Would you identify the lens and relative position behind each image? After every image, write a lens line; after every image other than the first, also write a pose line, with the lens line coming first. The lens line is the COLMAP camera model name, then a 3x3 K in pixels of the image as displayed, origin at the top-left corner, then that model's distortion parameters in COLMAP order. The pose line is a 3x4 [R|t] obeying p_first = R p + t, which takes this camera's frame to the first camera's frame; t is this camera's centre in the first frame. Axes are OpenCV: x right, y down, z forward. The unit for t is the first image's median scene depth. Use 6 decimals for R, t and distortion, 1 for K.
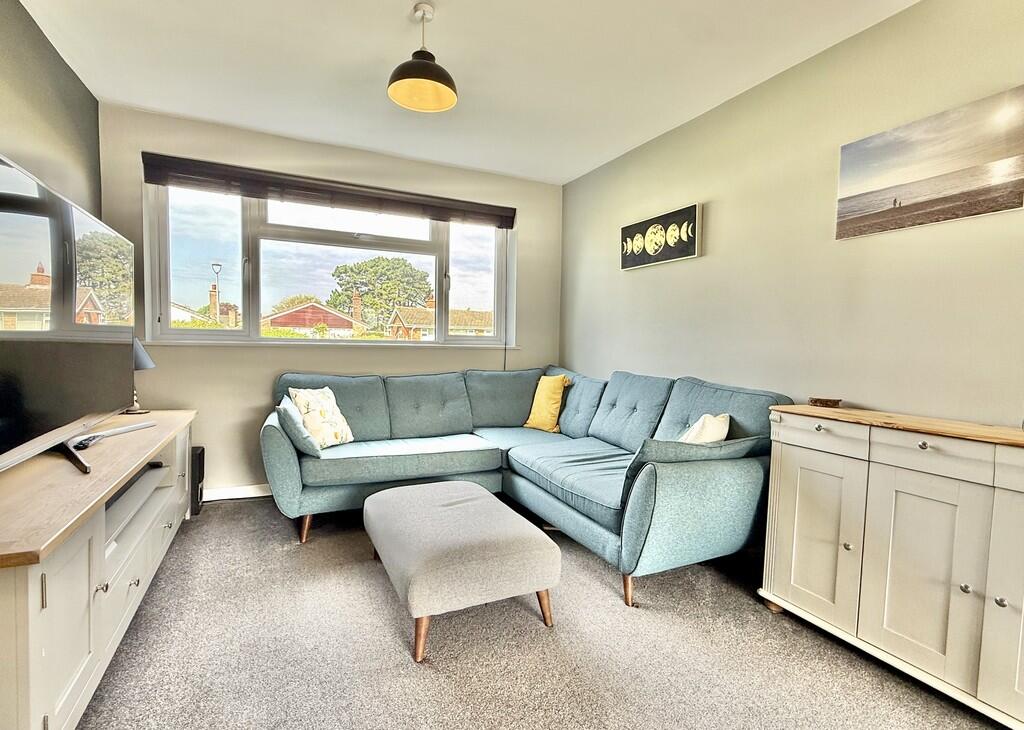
lens RADIAL K [[491.3, 0, 512.0], [0, 491.3, 365.0], [0, 0, 1]] dist [0.000523, 0.000336]
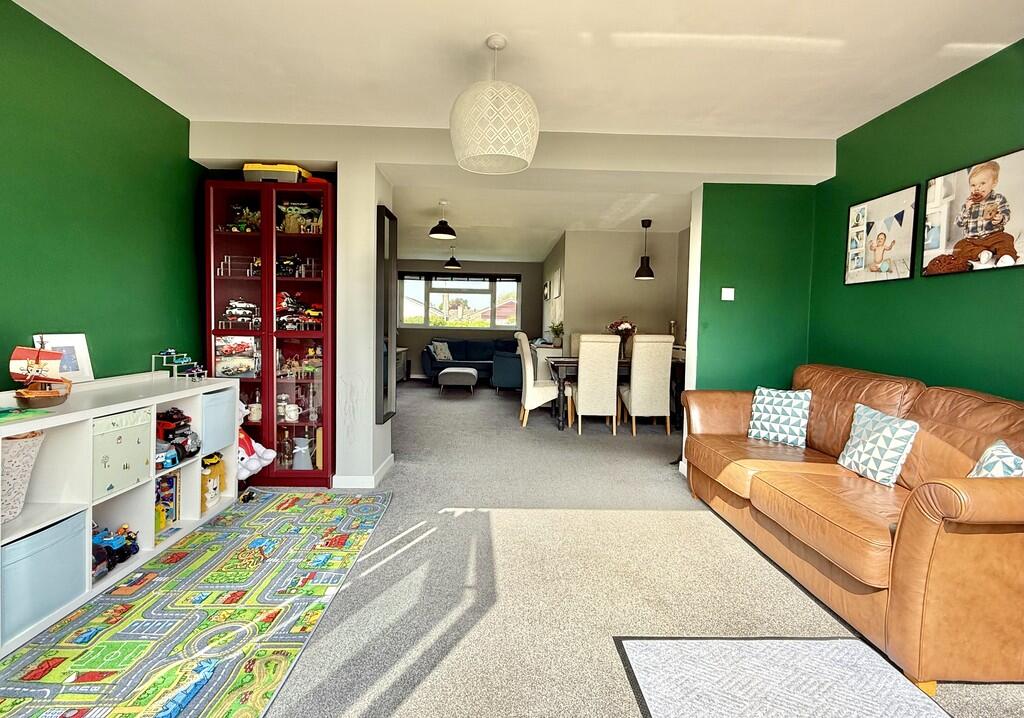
lens RADIAL K [[478.0, 0, 512.1], [0, 478.0, 344.8], [0, 0, 1]] dist [-0.000584, -0.000205]
pose [[0.913387, 0.014864, -0.406822, 1.249943], [-0.022357, 0.999657, -0.013670, 0.093759], [0.406479, 0.021581, 0.913405, -1.593294]]
